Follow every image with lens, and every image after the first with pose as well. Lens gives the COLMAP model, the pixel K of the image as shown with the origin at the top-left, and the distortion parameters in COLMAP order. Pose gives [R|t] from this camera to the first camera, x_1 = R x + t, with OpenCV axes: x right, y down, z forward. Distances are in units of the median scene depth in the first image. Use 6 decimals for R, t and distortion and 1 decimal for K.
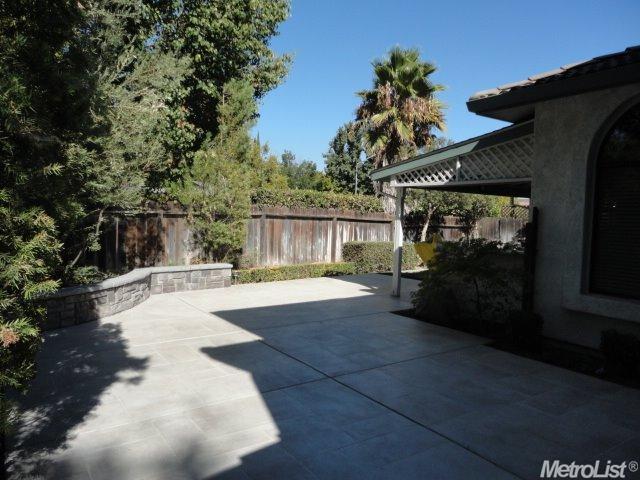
lens RADIAL K [[462.9, 0, 322.6], [0, 462.9, 237.9], [0, 0, 1]] dist [-0.012063, 0.004222]
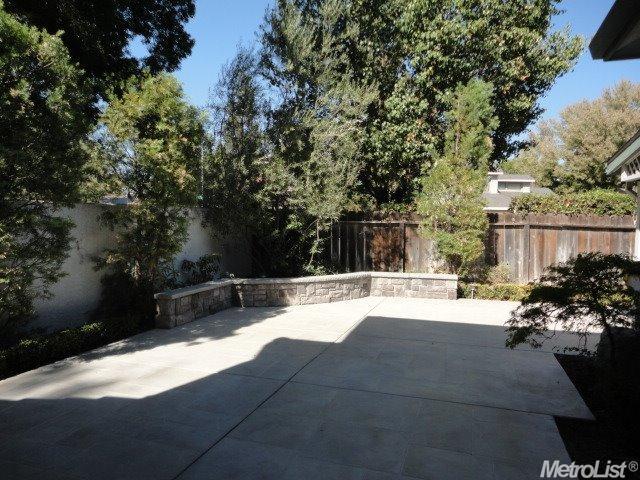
lens RADIAL K [[462.9, 0, 325.7], [0, 462.9, 244.1], [0, 0, 1]] dist [-0.012063, 0.004222]
pose [[0.614471, 0.024763, -0.788551, 0.467933], [-0.038620, 0.999253, 0.001285, 0.000173], [0.787994, 0.029664, 0.614968, 0.242151]]
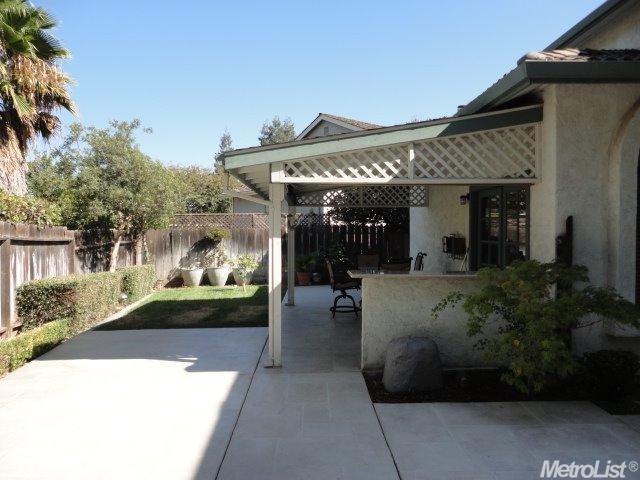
lens RADIAL K [[462.9, 0, 318.5], [0, 462.9, 237.4], [0, 0, 1]] dist [-0.012063, 0.004222]
pose [[0.551681, -0.035351, 0.833306, -0.331690], [0.057748, 0.998323, 0.004121, -0.044804], [-0.832054, 0.045848, 0.552797, 0.702051]]
